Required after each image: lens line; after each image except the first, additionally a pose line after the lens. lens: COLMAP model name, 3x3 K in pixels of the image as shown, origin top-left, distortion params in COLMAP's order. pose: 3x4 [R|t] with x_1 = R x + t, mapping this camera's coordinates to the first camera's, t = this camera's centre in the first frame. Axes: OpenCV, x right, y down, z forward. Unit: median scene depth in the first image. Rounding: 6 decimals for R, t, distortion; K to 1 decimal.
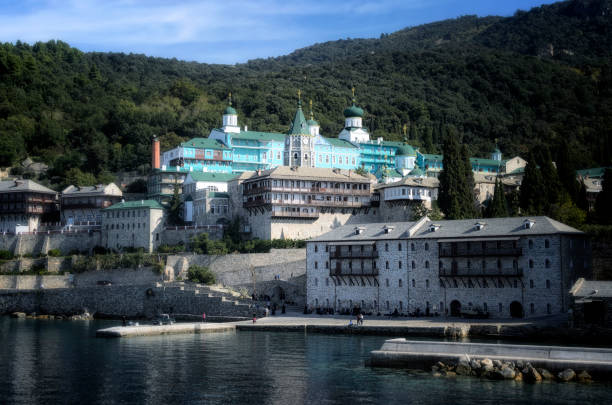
lens RADIAL K [[926.0, 0, 306.0], [0, 926.0, 202.5], [0, 0, 1]] dist [0.005078, 0.002227]
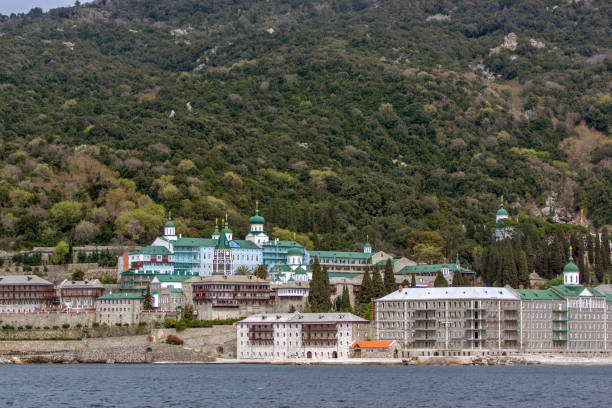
lens RADIAL K [[1890.1, 0, 306.0], [0, 1890.1, 204.0], [0, 0, 1]] dist [-0.016259, 0.962099]
pose [[0.995781, 0.007412, 0.091463, -0.176881], [-0.007476, 0.999972, 0.000359, -0.168226], [-0.091458, -0.001041, 0.995808, -2.383509]]
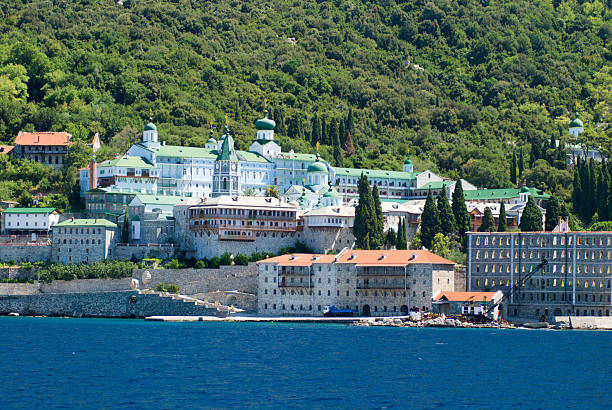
lens RADIAL K [[2052.9, 0, 306.0], [0, 2052.9, 205.0], [0, 0, 1]] dist [-0.257676, -0.790509]
pose [[0.990337, 0.021895, 0.136943, -0.280645], [-0.026481, 0.999145, 0.031750, -0.113319], [-0.136131, -0.035070, 0.990070, -1.619641]]
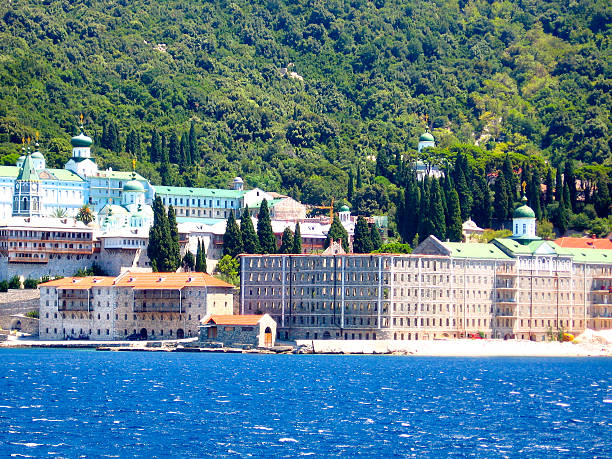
lens RADIAL K [[2300.6, 0, 306.0], [0, 2300.6, 229.5], [0, 0, 1]] dist [0.074636, 0.135954]
pose [[0.989542, 0.017992, 0.143120, -0.078702], [-0.023444, 0.999059, 0.036498, -0.136244], [-0.142329, -0.039472, 0.989032, -1.887287]]
